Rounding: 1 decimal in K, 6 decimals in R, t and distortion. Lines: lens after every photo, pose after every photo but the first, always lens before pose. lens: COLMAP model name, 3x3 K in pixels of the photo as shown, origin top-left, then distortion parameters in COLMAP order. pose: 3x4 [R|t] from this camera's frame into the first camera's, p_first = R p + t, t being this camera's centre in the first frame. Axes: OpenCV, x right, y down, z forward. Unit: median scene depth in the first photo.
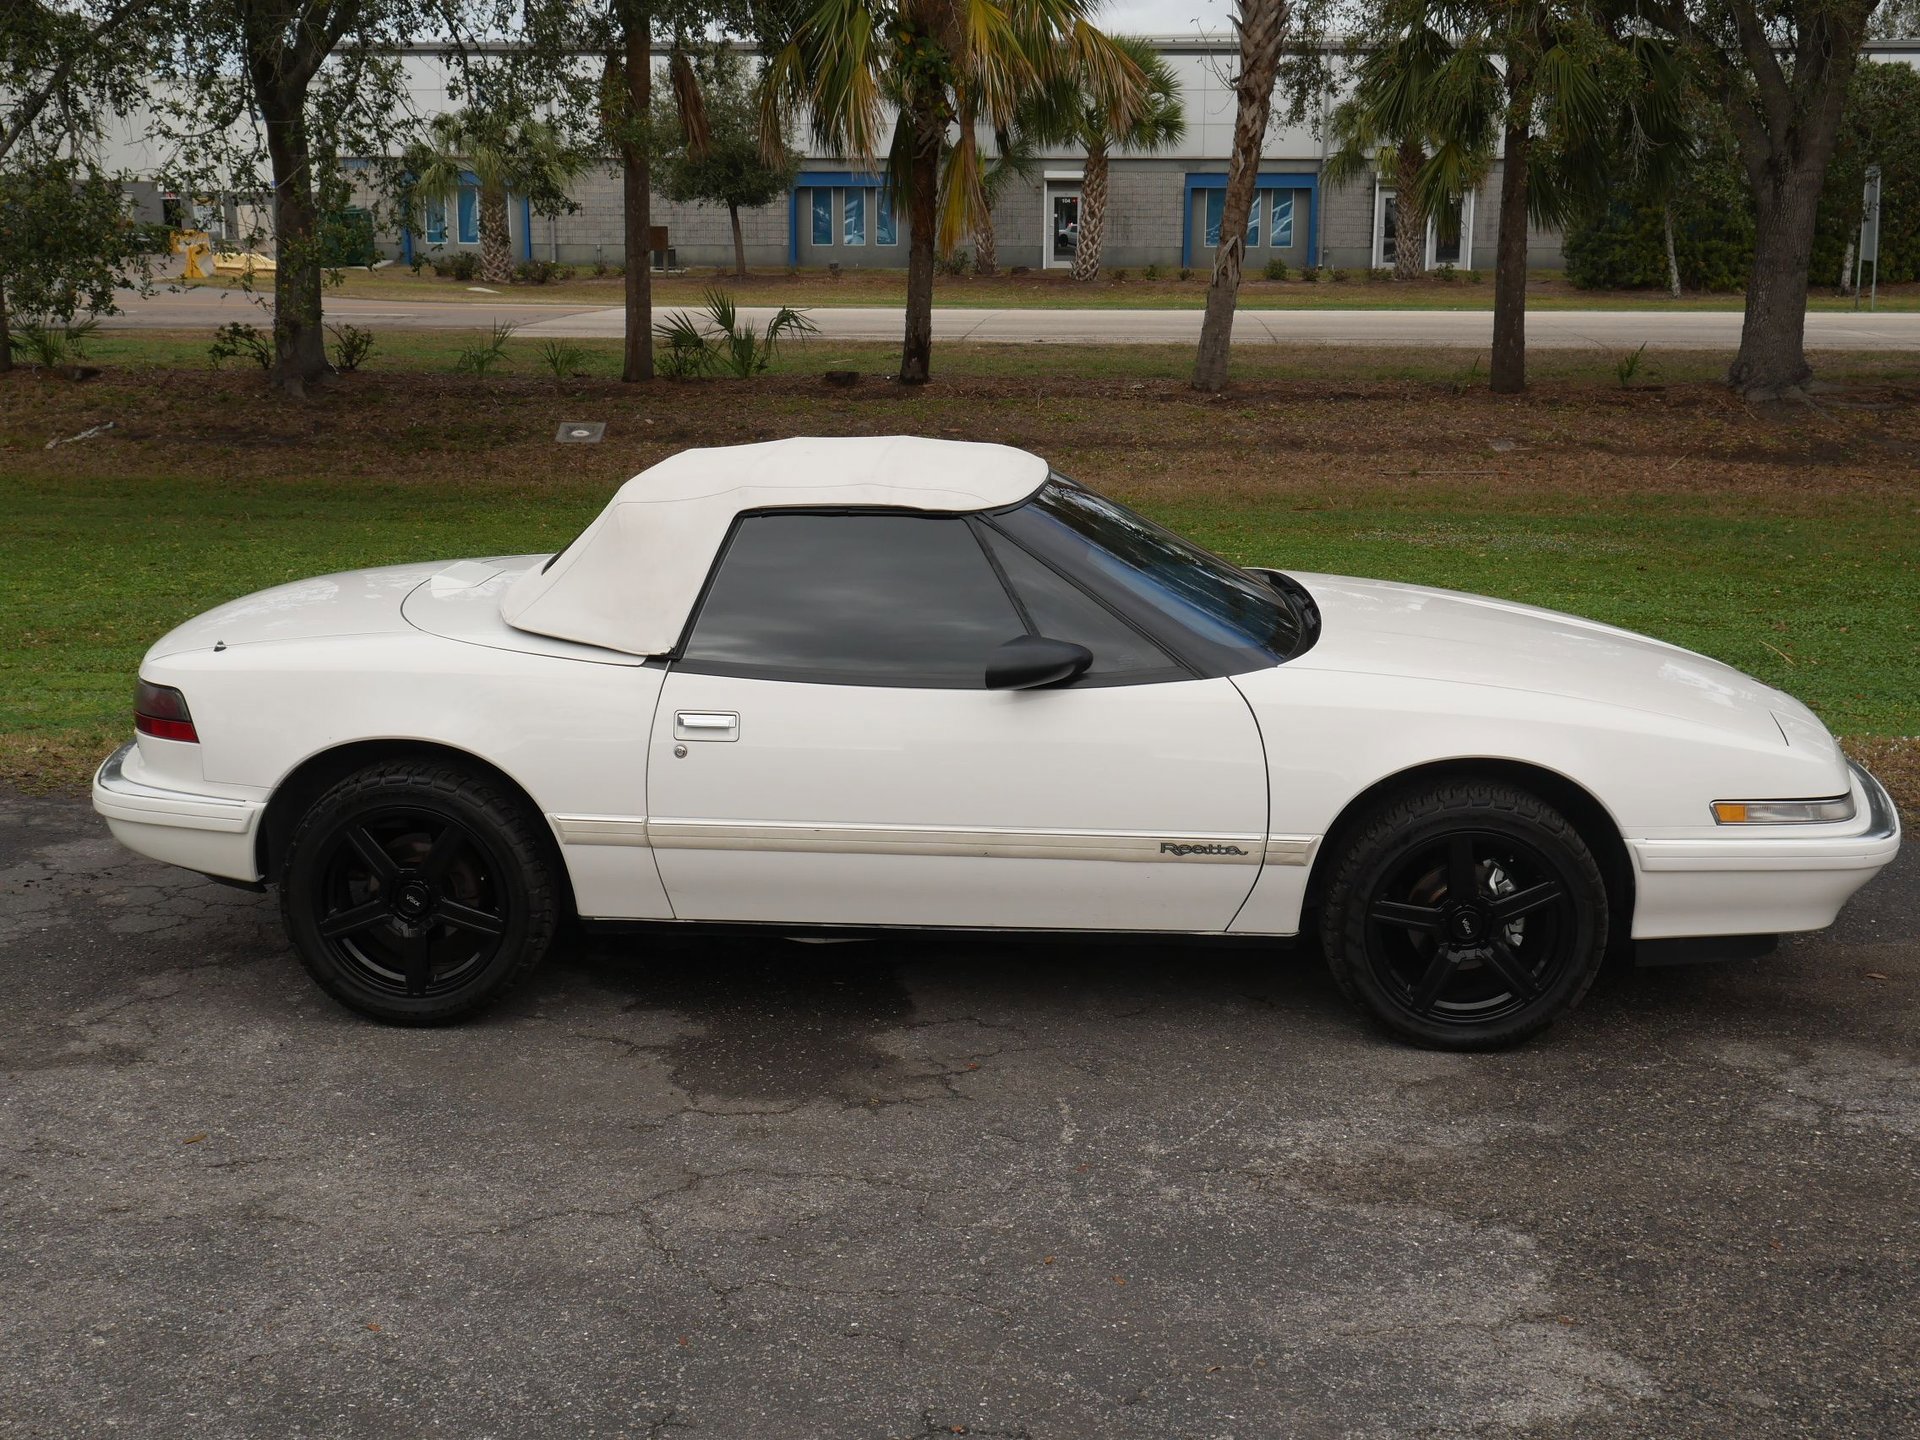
lens RADIAL K [[2203.8, 0, 963.9], [0, 2203.8, 716.2], [0, 0, 1]] dist [0.005876, -0.018591]
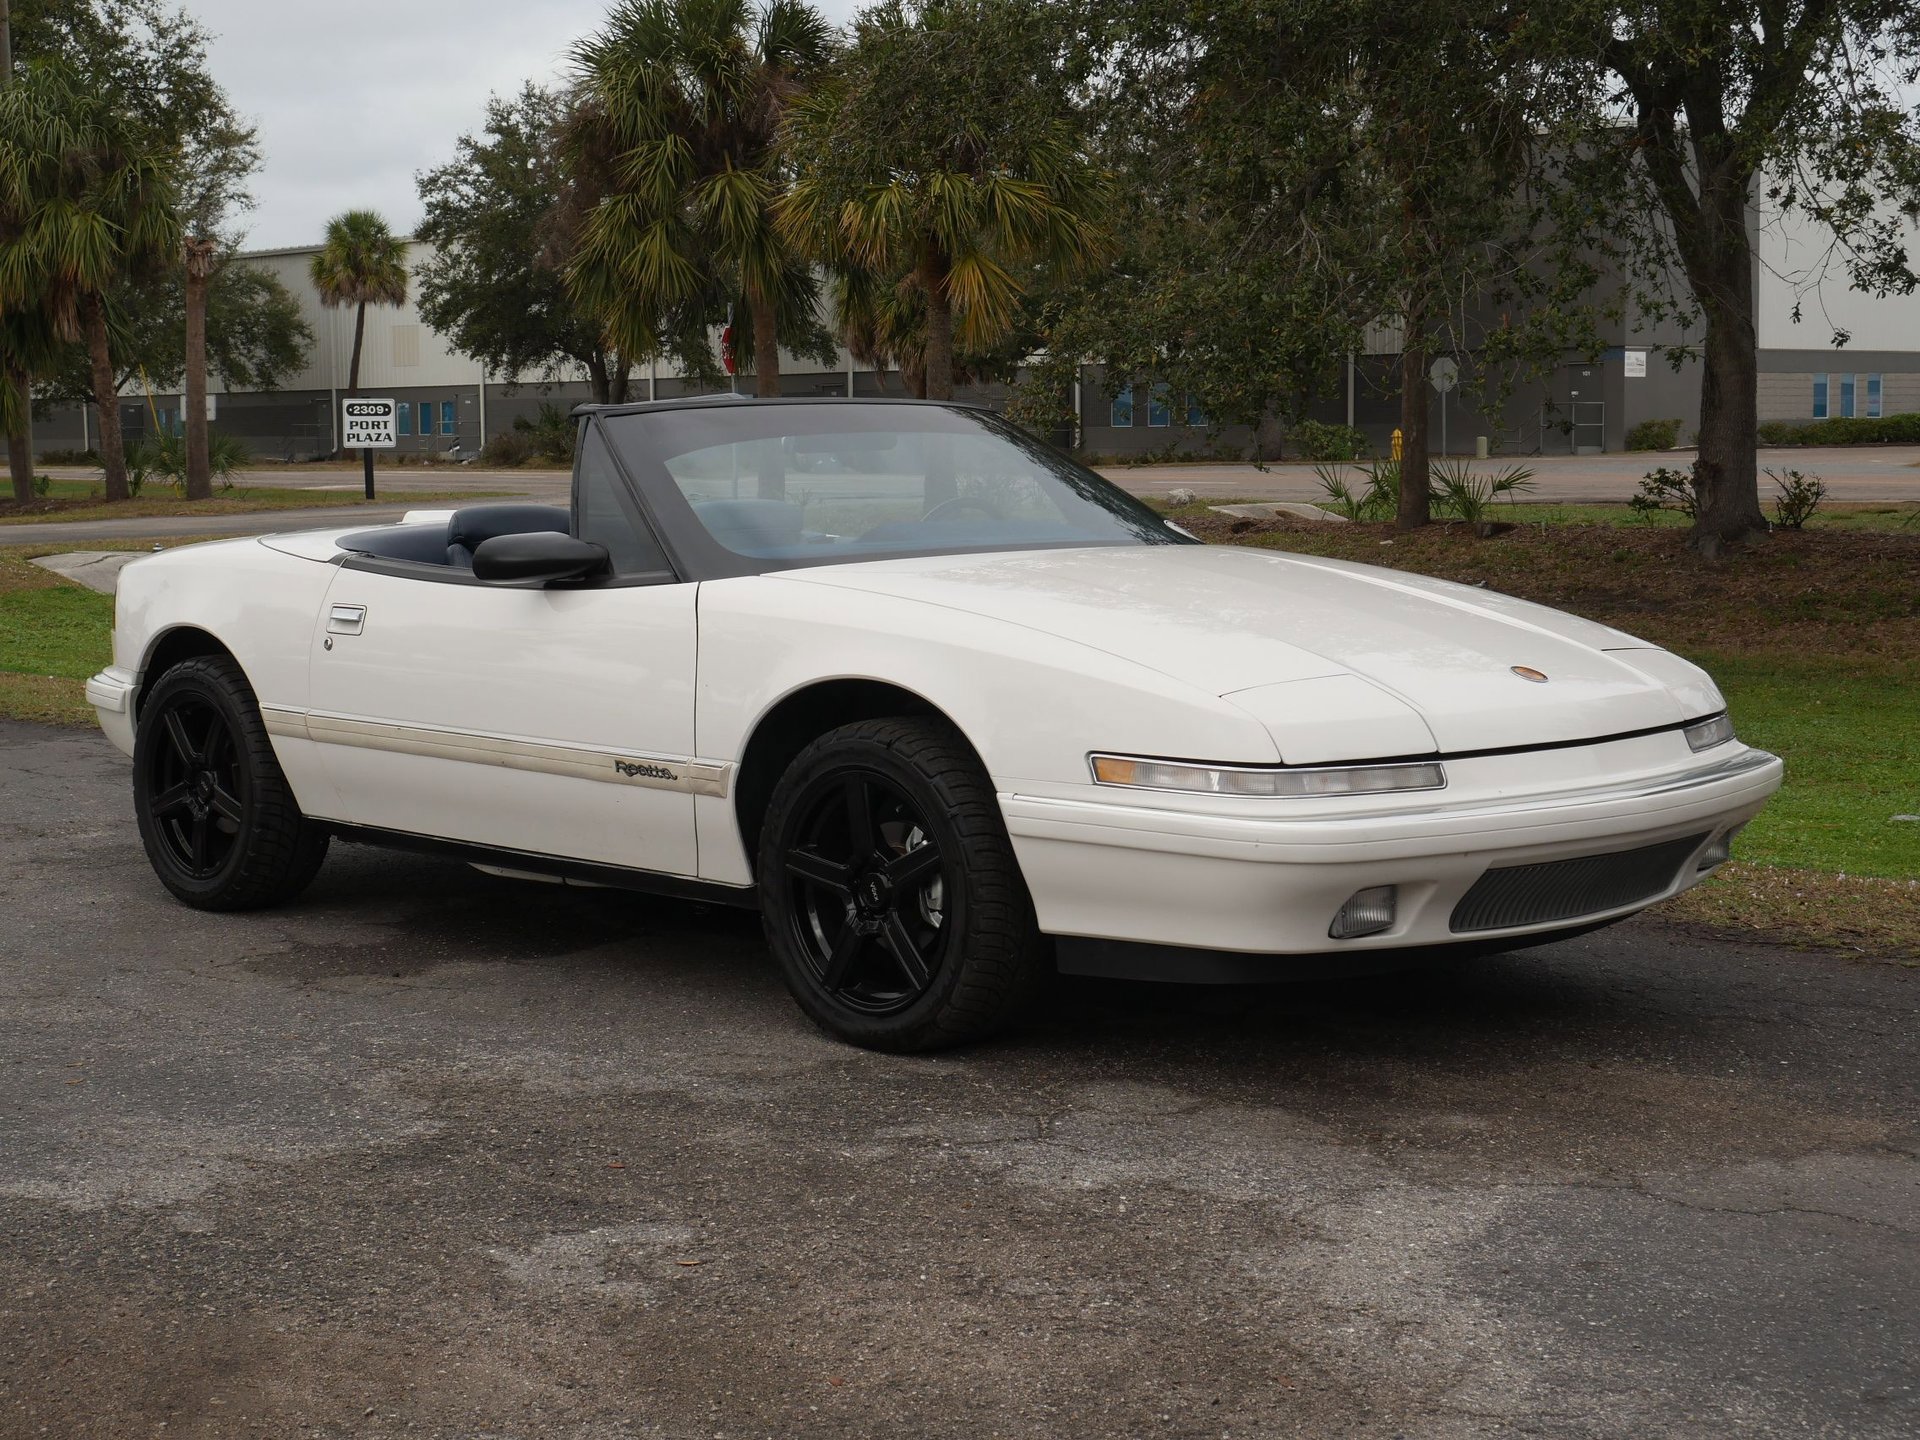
lens RADIAL K [[2930.4, 0, 960.3], [0, 2930.4, 720.1], [0, 0, 1]] dist [0.001990, -0.015898]
pose [[0.742769, 0.055480, -0.667246, 0.230415], [-0.134673, 0.988573, -0.067719, 0.024019], [0.655864, 0.140160, 0.741753, 0.047300]]
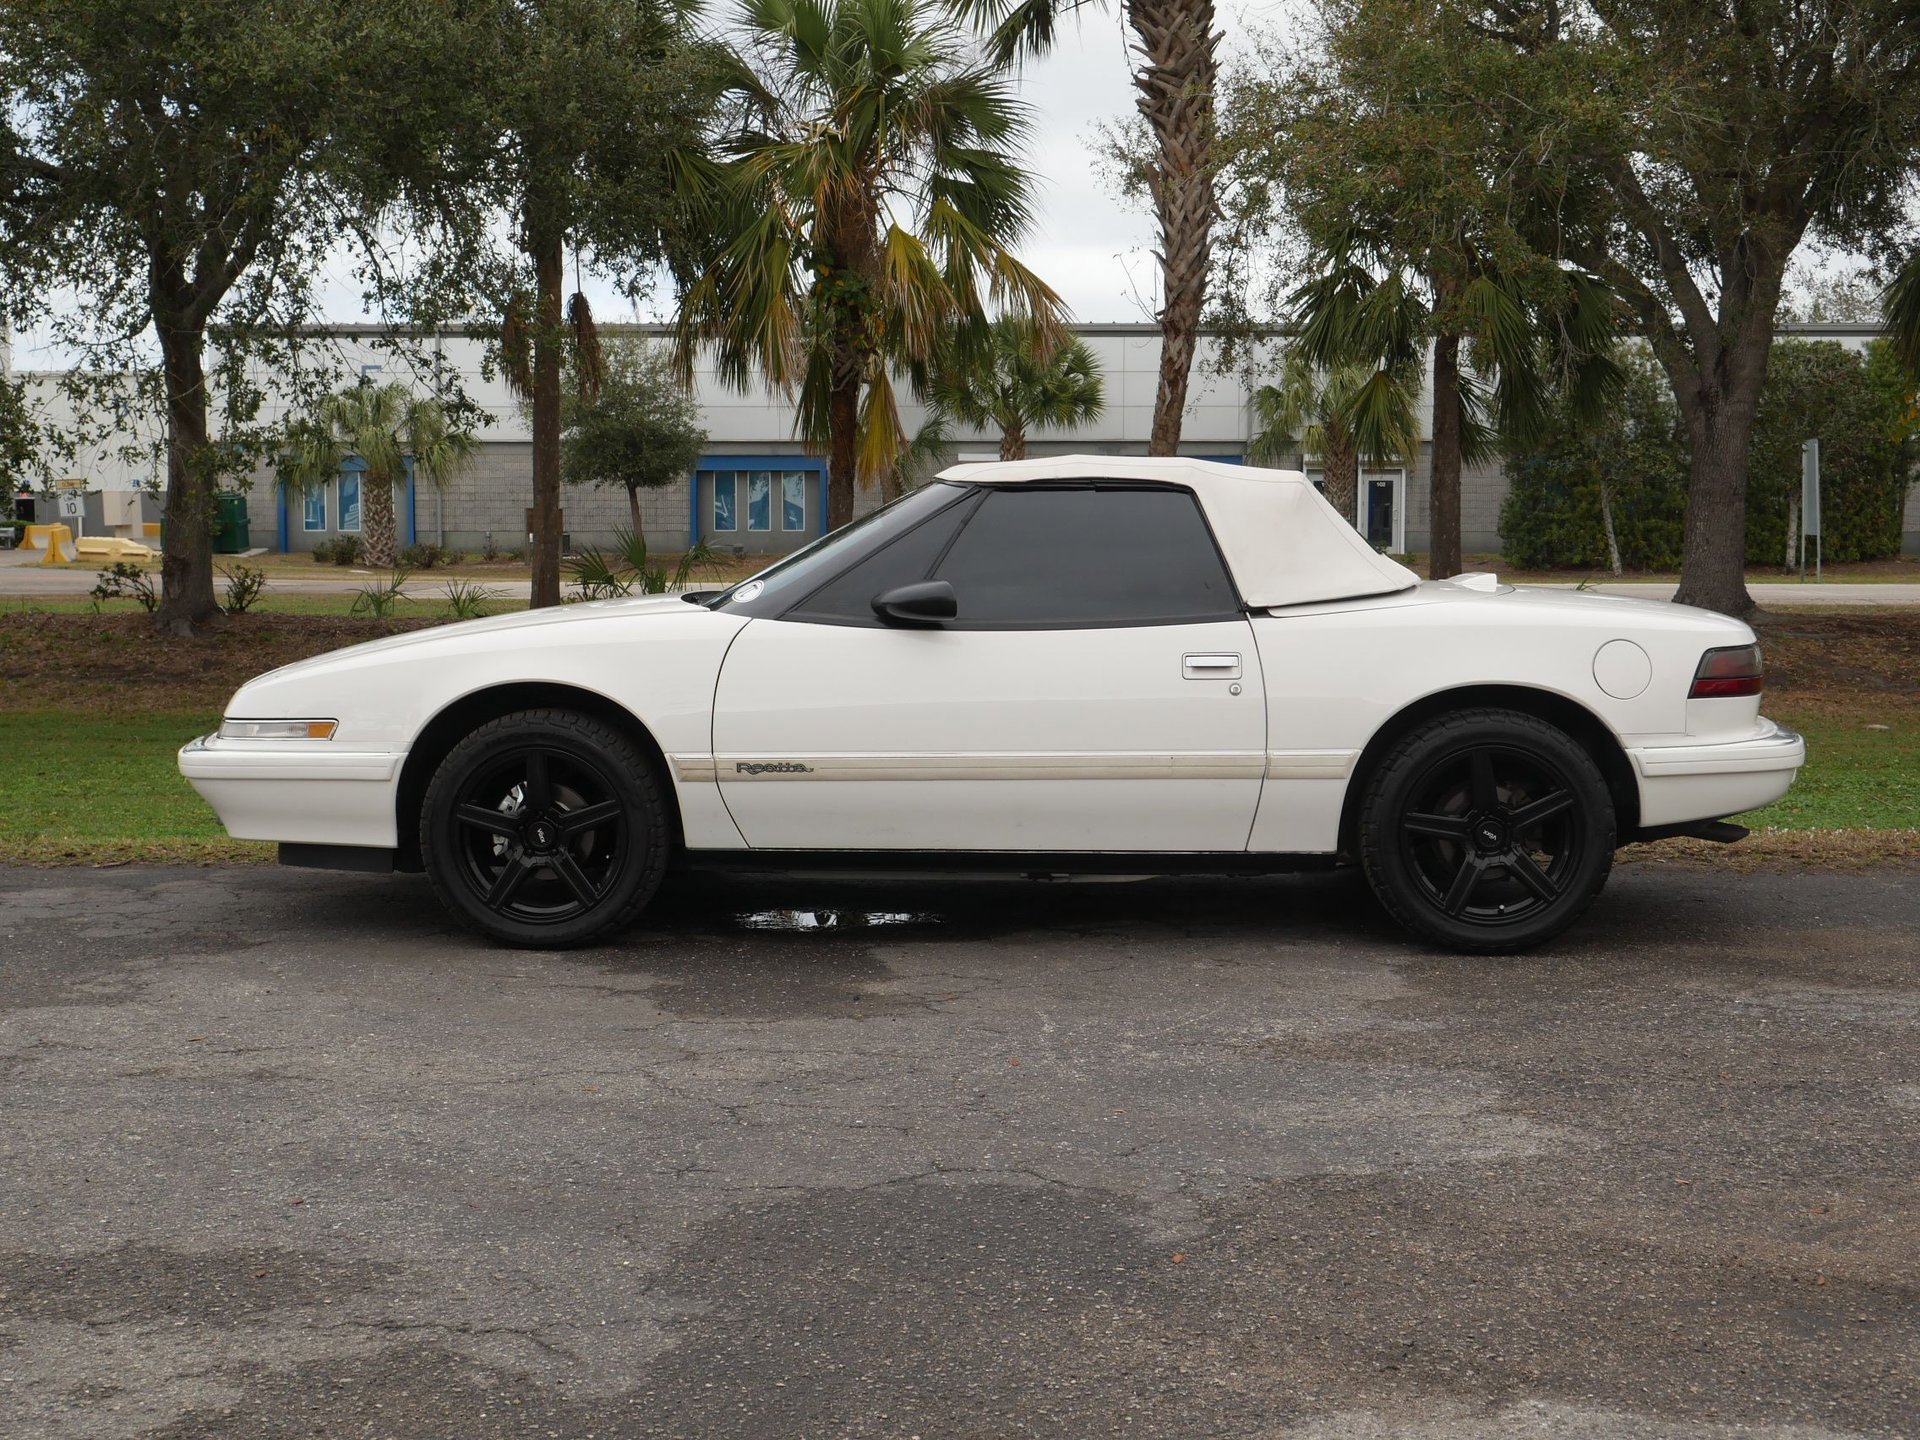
lens RADIAL K [[2387.8, 0, 960.7], [0, 2387.8, 713.8], [0, 0, 1]] dist [-0.001655, -0.017283]
pose [[0.999268, -0.005896, 0.037799, -0.007673], [0.011286, 0.989512, -0.144008, 0.044046], [-0.036553, 0.144329, 0.988854, -0.027592]]
